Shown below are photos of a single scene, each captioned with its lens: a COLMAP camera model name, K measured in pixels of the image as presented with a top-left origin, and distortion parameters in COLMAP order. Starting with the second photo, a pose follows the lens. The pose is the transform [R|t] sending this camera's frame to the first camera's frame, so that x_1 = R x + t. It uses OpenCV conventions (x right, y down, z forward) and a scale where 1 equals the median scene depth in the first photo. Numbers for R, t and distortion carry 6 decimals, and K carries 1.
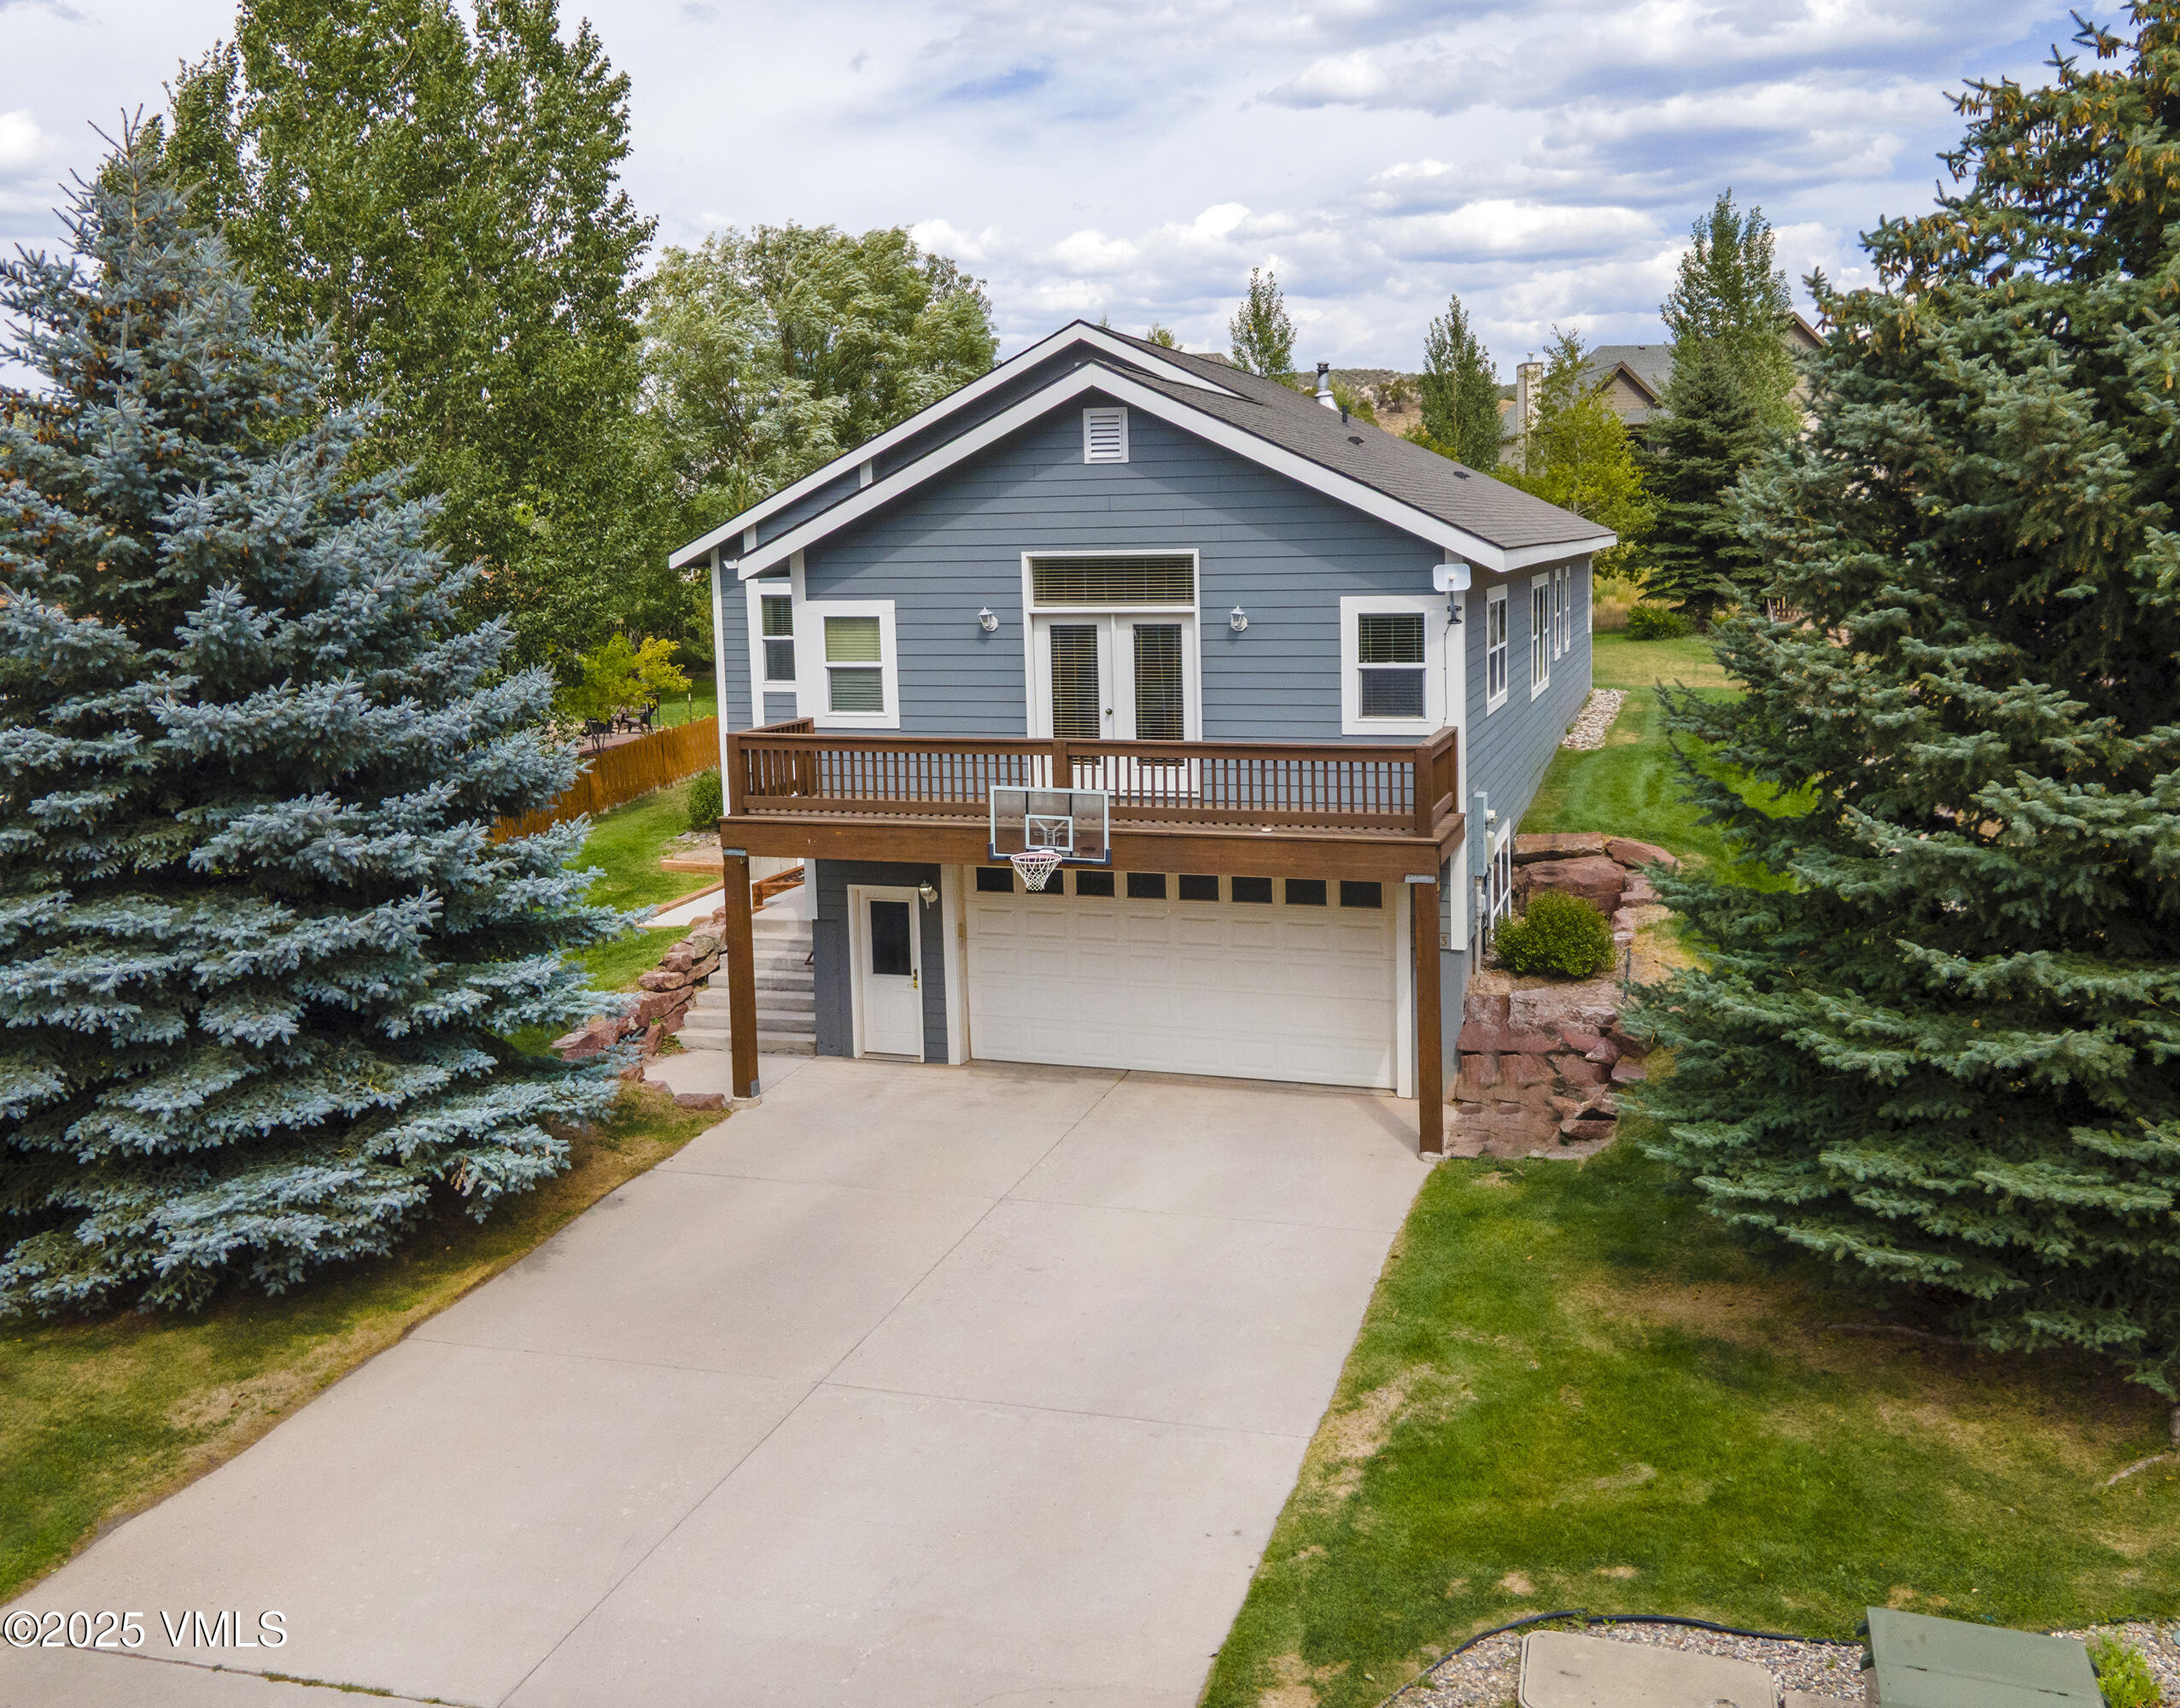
lens RADIAL K [[1741.0, 0, 1134.8], [0, 1741.0, 873.3], [0, 0, 1]] dist [0.025005, 0.005572]
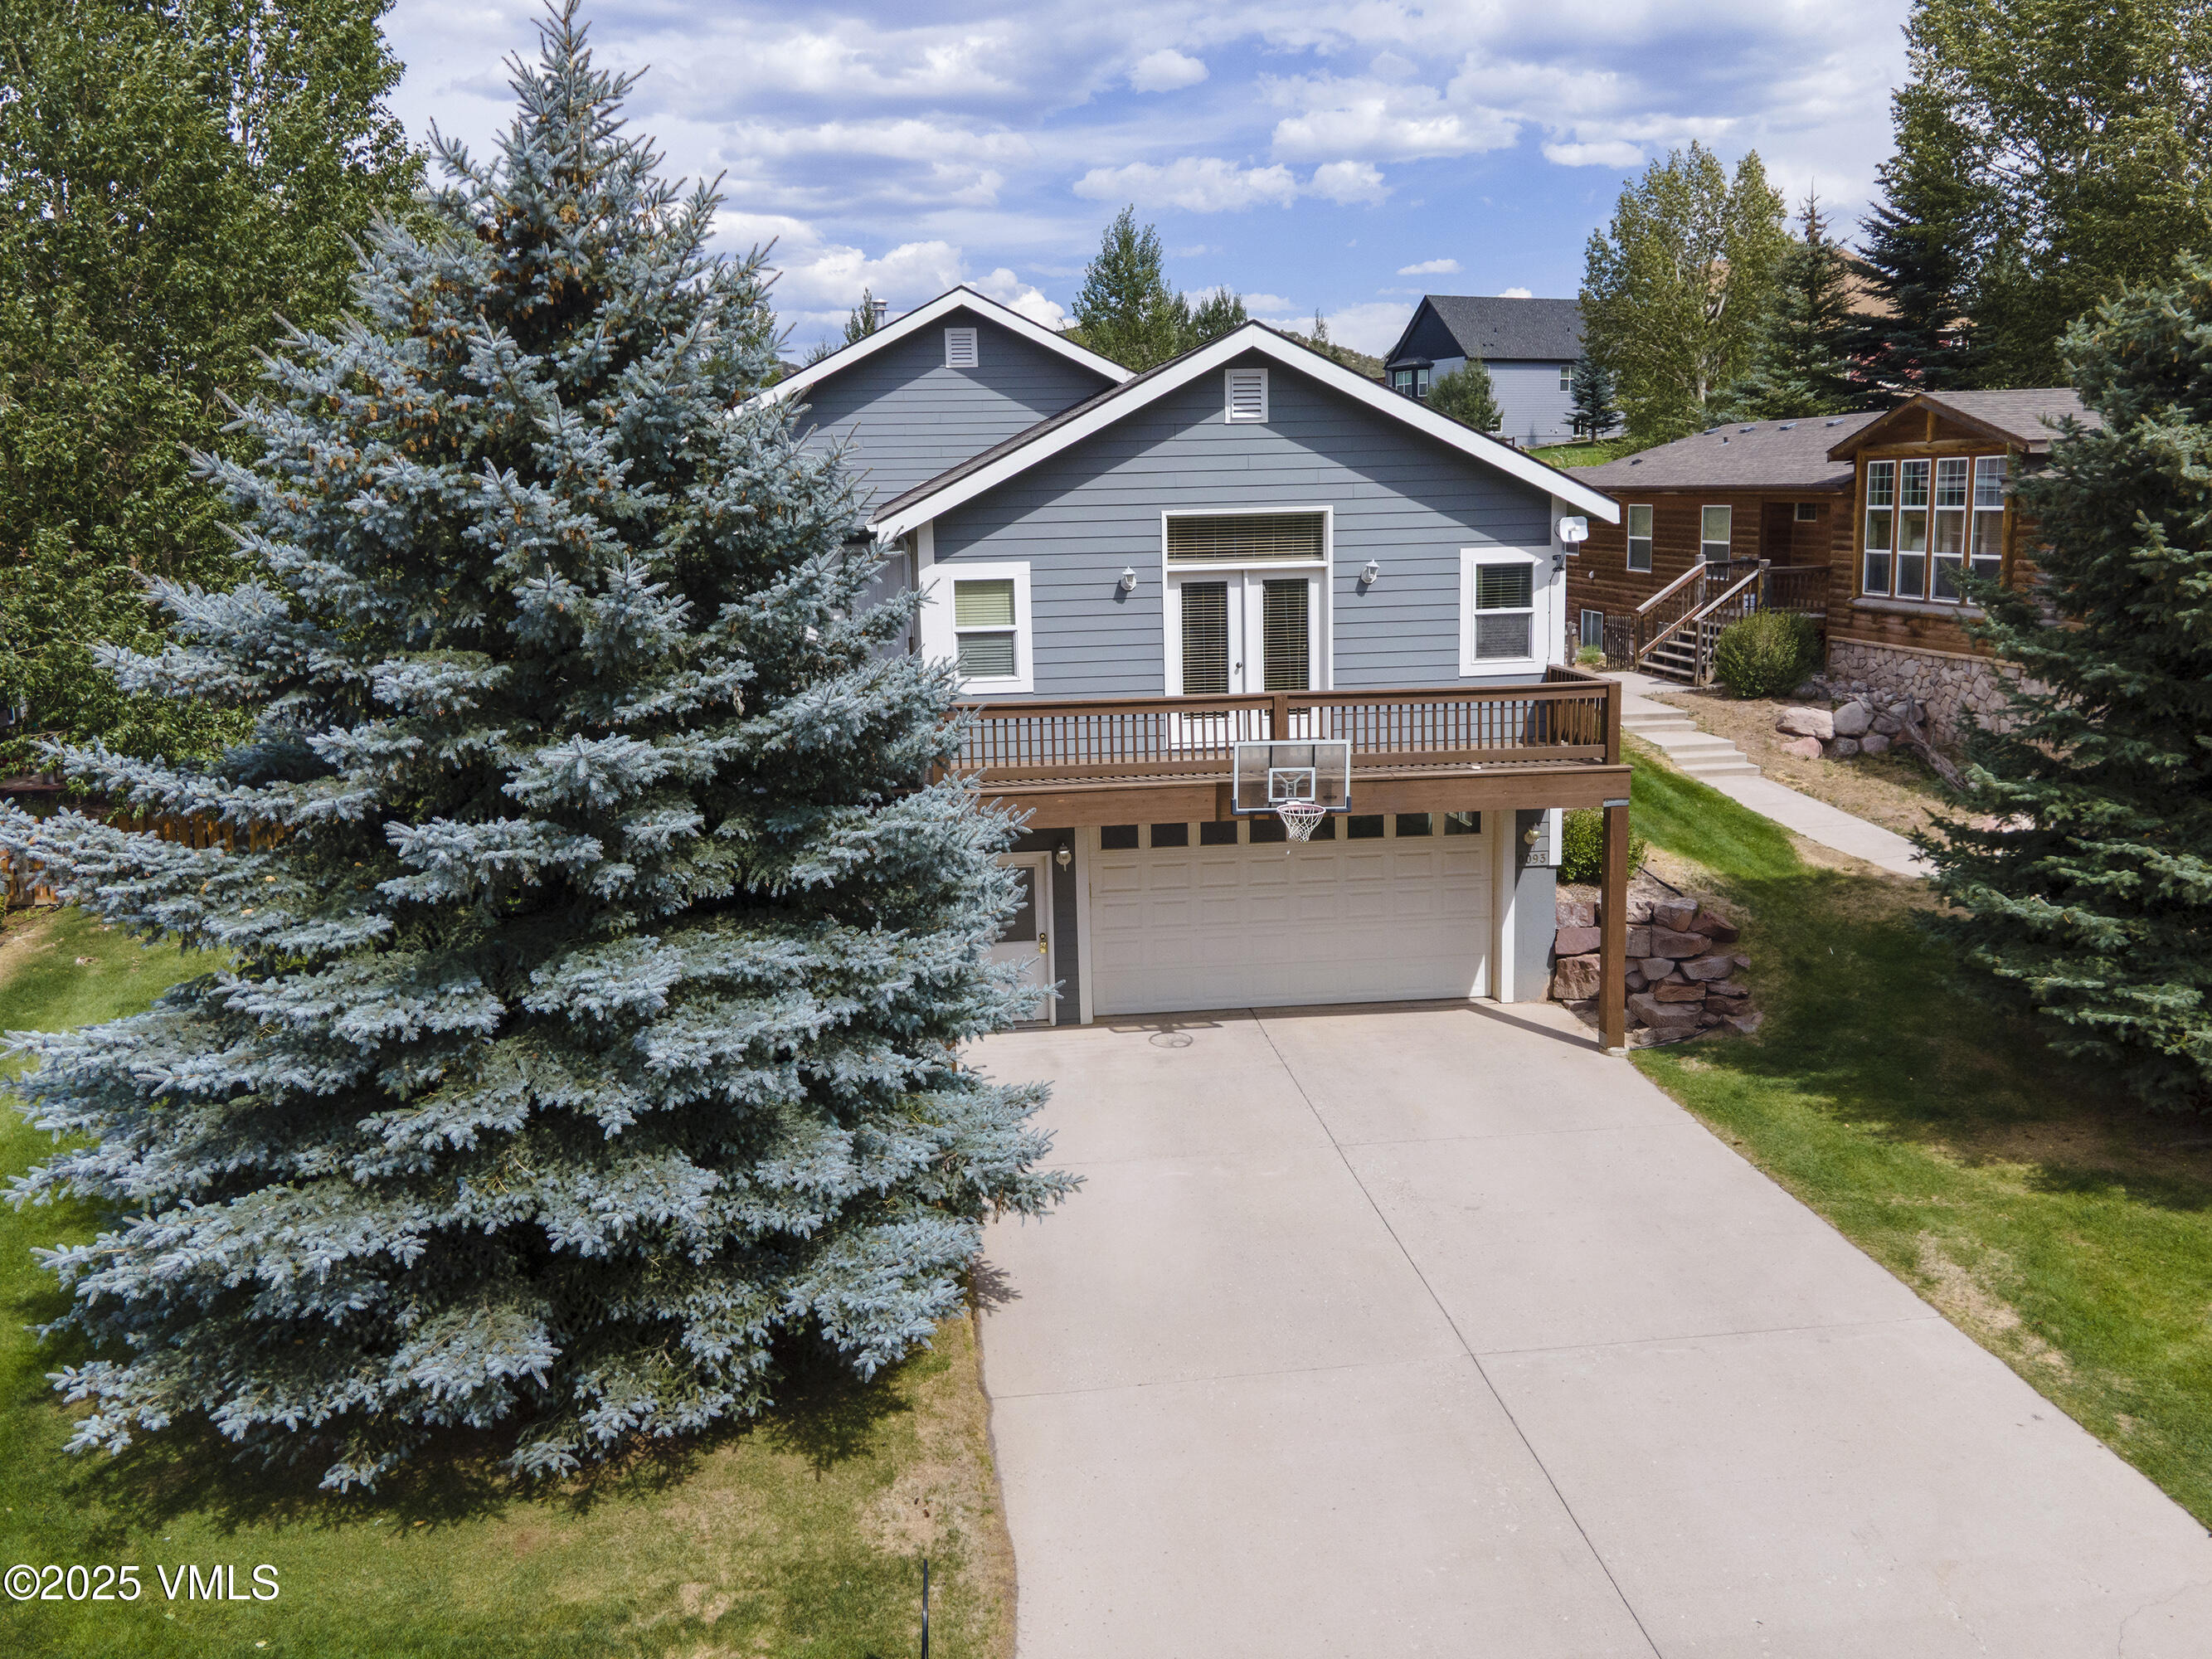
lens RADIAL K [[1562.8, 0, 1106.0], [0, 1562.8, 829.5], [0, 0, 1]] dist [0.031920, 0.003959]
pose [[0.931641, -0.081286, 0.354171, -0.438964], [0.077091, 0.996686, 0.025961, -0.026668], [-0.355108, 0.003117, 0.934820, 0.166281]]
